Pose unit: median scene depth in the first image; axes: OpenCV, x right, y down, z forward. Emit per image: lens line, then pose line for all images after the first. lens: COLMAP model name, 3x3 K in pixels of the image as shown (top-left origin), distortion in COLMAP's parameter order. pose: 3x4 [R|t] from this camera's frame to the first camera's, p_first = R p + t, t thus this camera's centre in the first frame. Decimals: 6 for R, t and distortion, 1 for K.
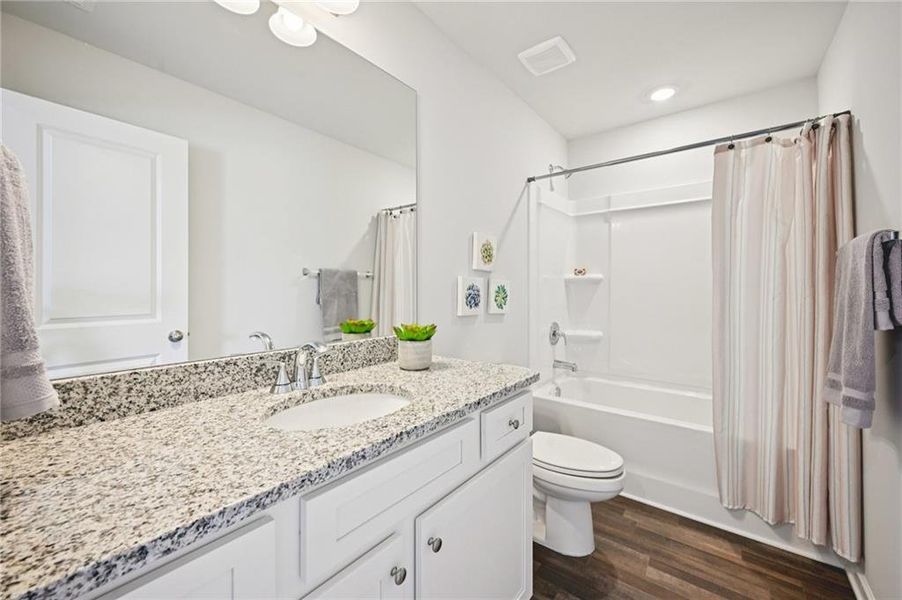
lens RADIAL K [[354.2, 0, 451.0], [0, 354.2, 300.0], [0, 0, 1]] dist [-0.002745, -0.000287]
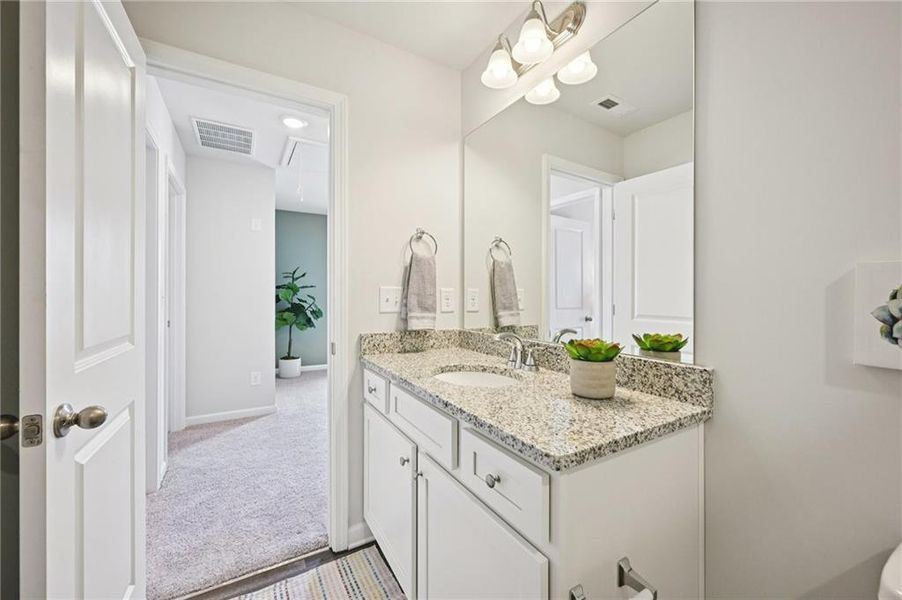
lens RADIAL K [[354.2, 0, 451.0], [0, 354.2, 300.0], [0, 0, 1]] dist [-0.002745, -0.000287]
pose [[-0.371554, 0.011665, -0.928338, 0.969064], [-0.024995, 0.999433, 0.022562, -0.039277], [0.928075, 0.031586, -0.371052, 1.292777]]
